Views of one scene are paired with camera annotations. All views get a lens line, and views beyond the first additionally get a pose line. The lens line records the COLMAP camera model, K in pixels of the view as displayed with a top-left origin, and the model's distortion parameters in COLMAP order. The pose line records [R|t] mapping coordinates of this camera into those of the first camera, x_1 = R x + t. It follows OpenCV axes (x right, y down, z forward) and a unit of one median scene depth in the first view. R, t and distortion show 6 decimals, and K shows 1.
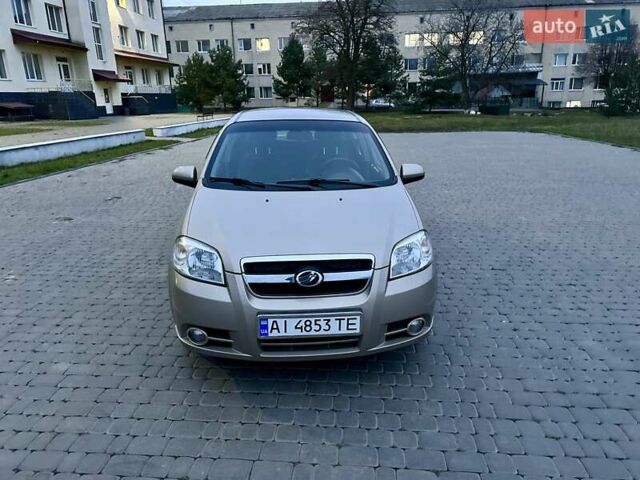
lens RADIAL K [[448.2, 0, 325.6], [0, 448.2, 238.4], [0, 0, 1]] dist [0.051306, -0.054855]
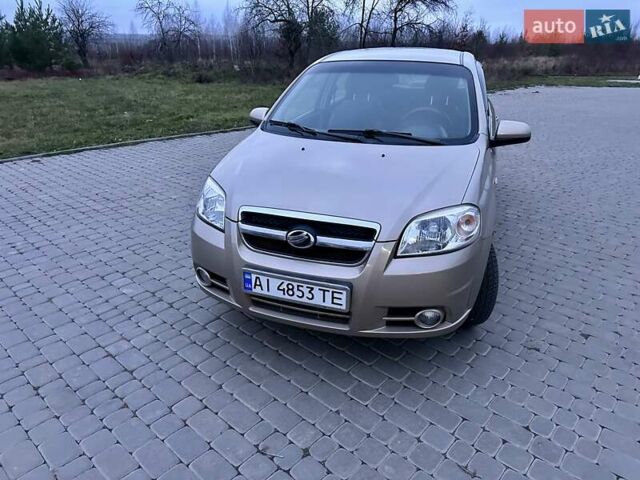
lens RADIAL K [[448.2, 0, 323.1], [0, 448.2, 238.9], [0, 0, 1]] dist [0.051306, -0.054855]
pose [[0.916016, 0.167518, -0.364490, 0.308083], [-0.130307, 0.983615, 0.124587, -0.025936], [0.379388, -0.066628, 0.922835, 0.177297]]
